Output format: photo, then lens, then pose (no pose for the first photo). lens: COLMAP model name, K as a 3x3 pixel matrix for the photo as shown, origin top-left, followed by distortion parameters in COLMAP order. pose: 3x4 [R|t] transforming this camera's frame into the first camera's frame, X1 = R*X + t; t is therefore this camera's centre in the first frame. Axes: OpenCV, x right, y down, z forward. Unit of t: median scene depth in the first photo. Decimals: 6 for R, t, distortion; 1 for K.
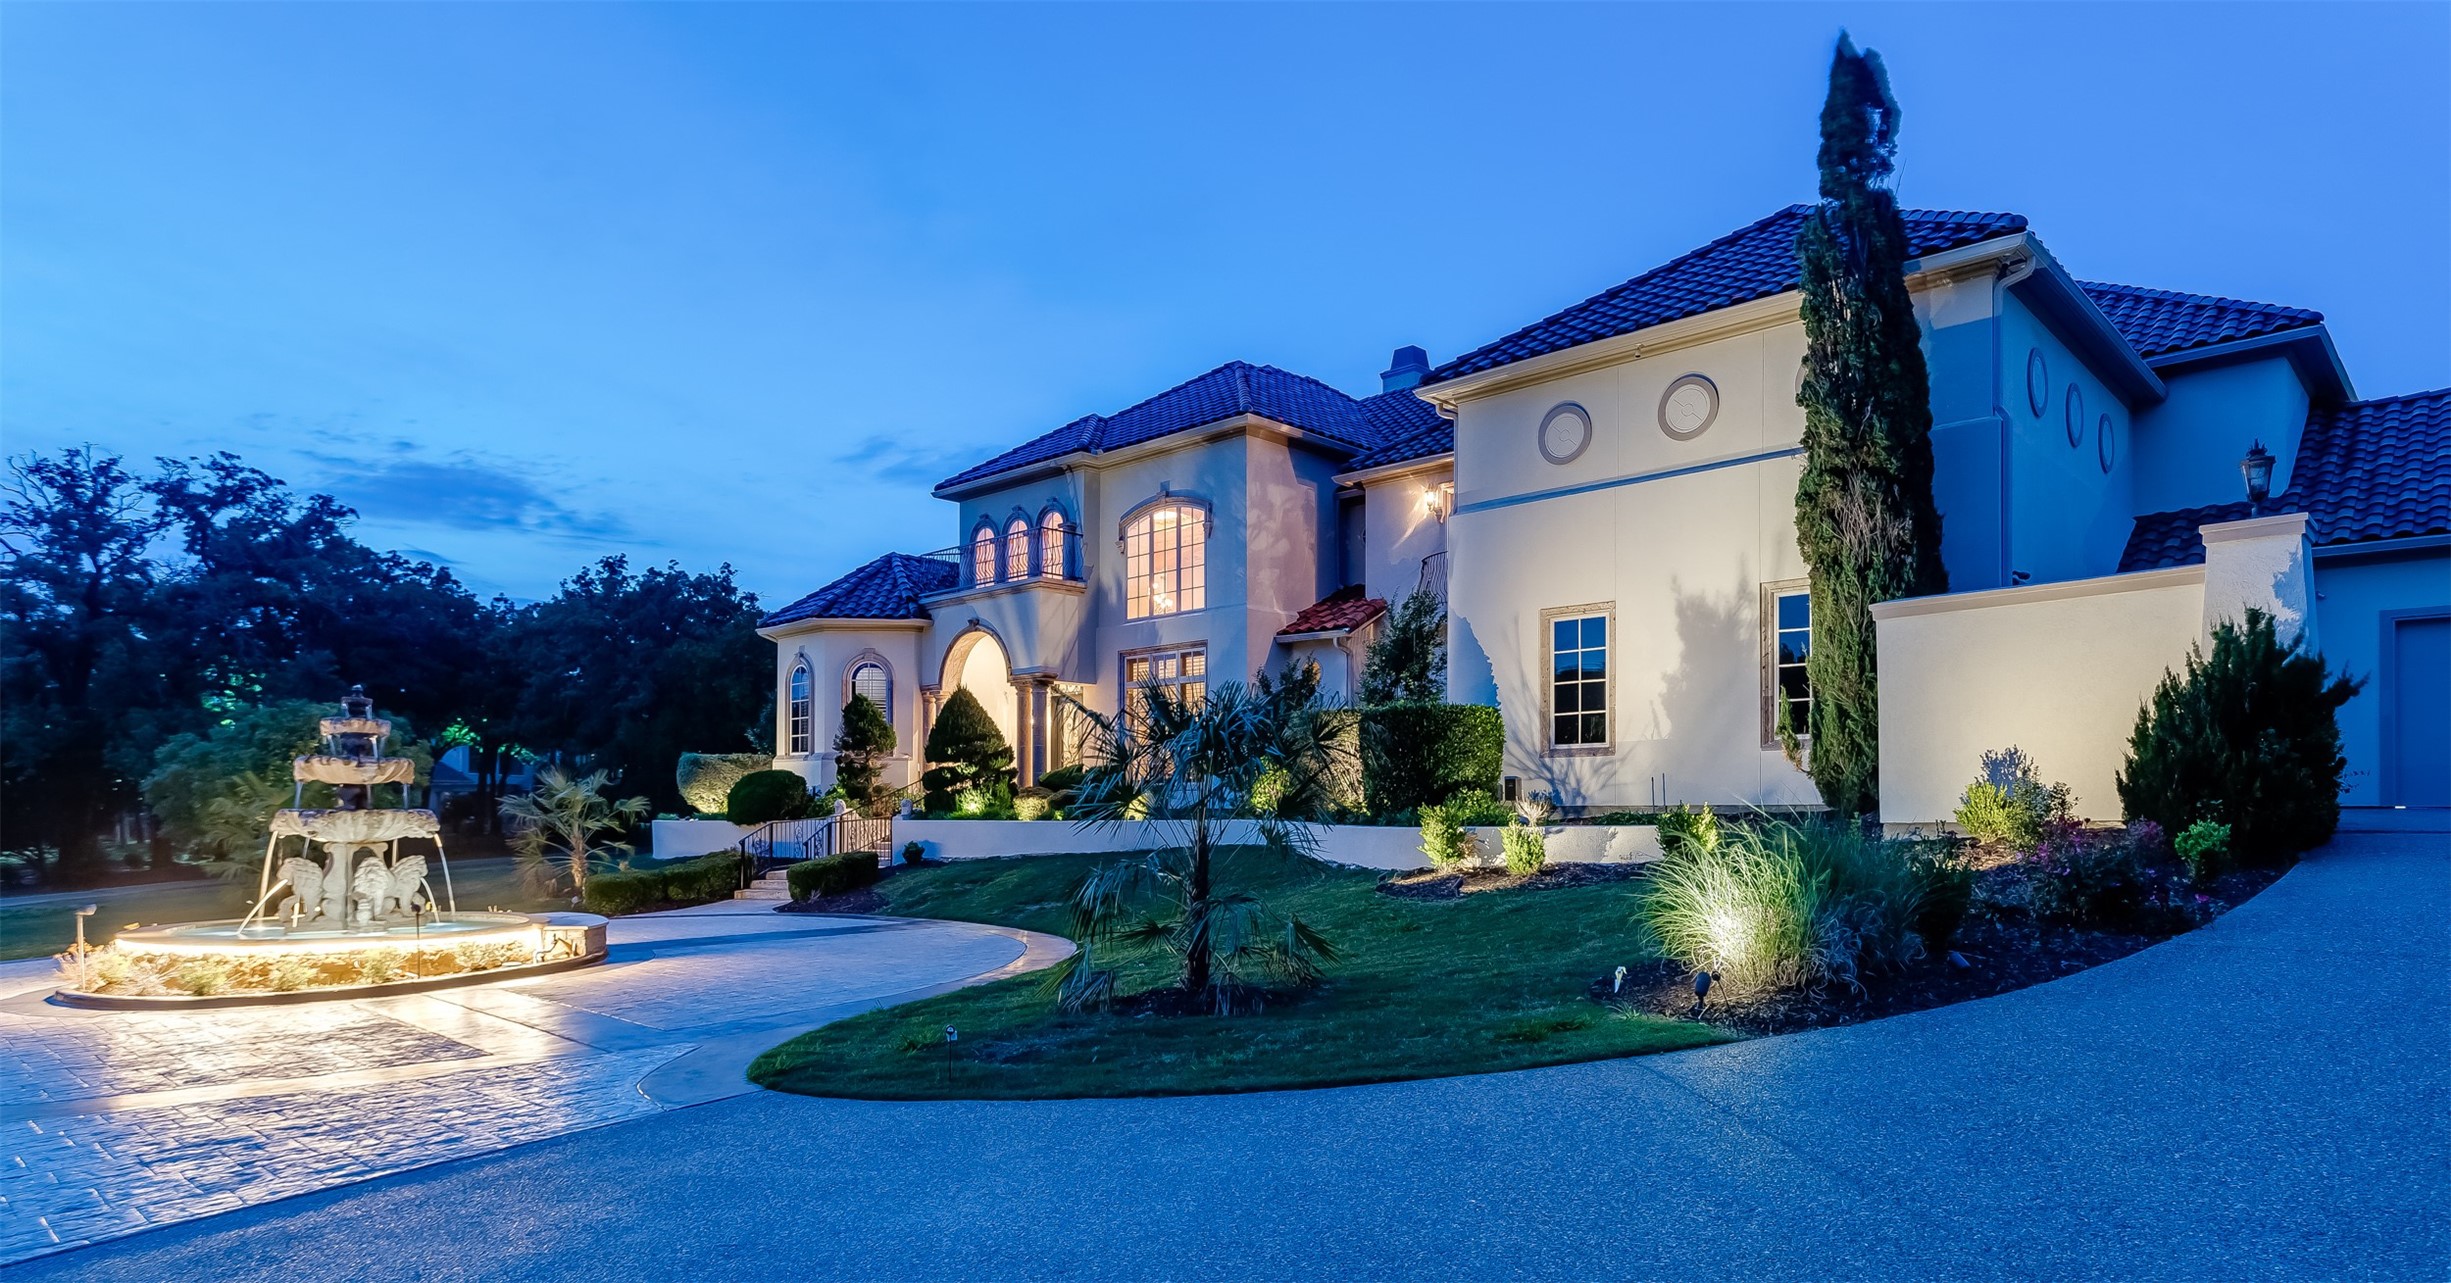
lens RADIAL K [[1419.0, 0, 1225.5], [0, 1419.0, 641.5], [0, 0, 1]] dist [0.189895, 0.000065]
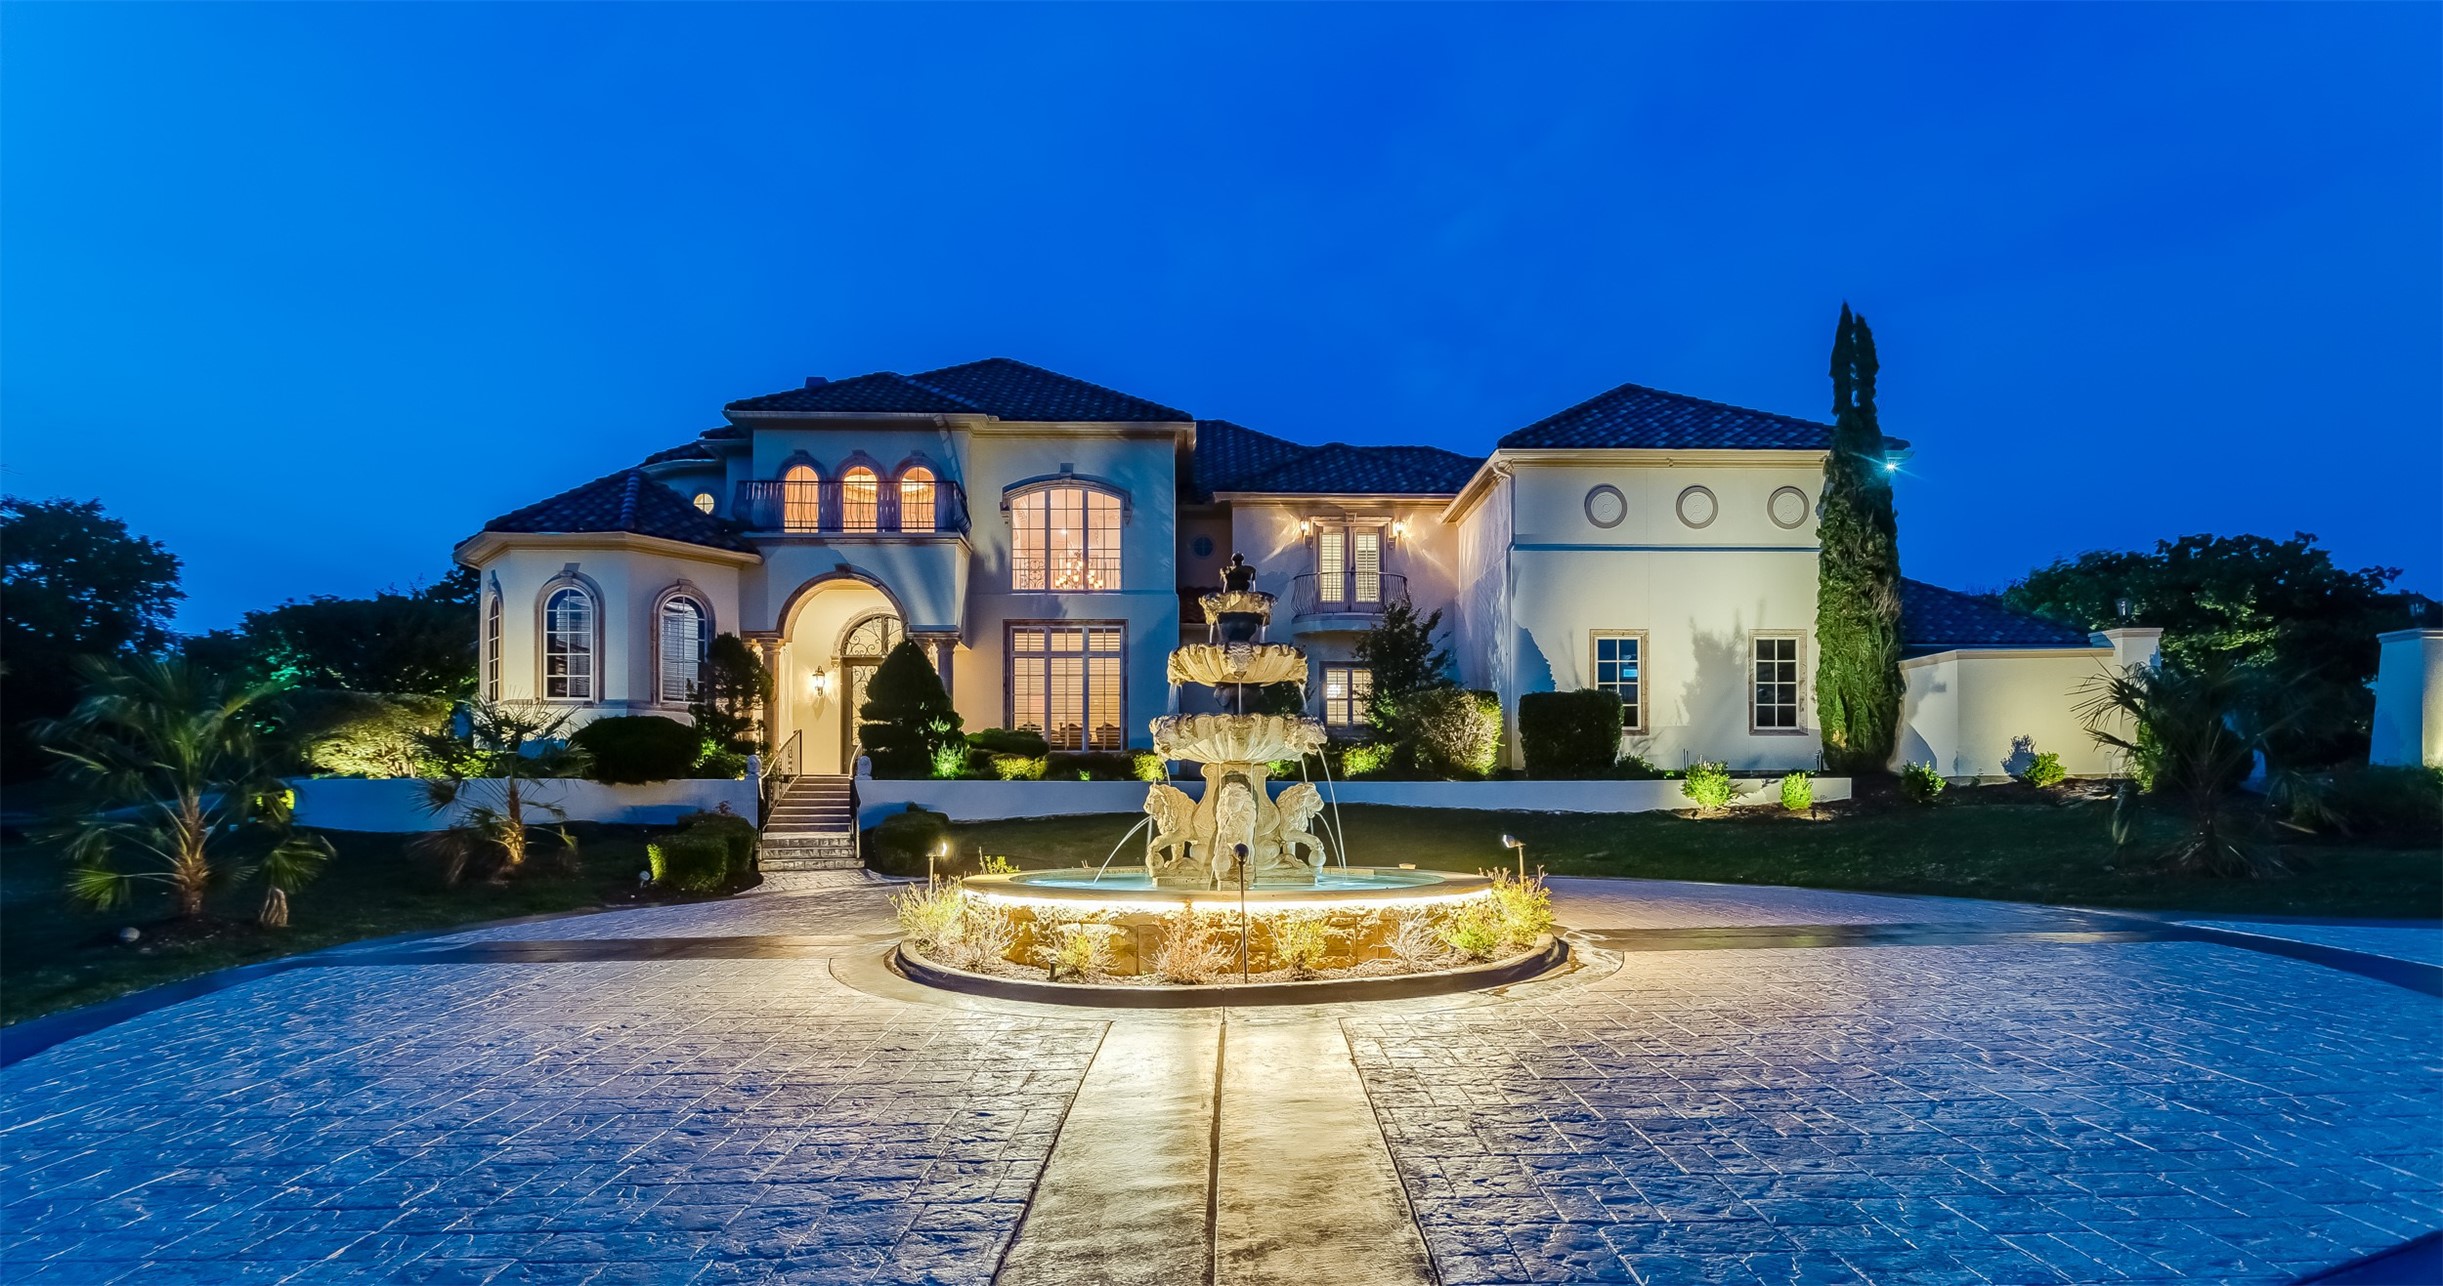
lens RADIAL K [[1124.9, 0, 1220.9], [0, 1124.9, 685.0], [0, 0, 1]] dist [0.029794, 0.000023]
pose [[0.693543, 0.076916, 0.716298, -0.583023], [-0.086591, 0.995976, -0.023107, 0.063184], [-0.715192, -0.045999, 0.697412, 0.361112]]
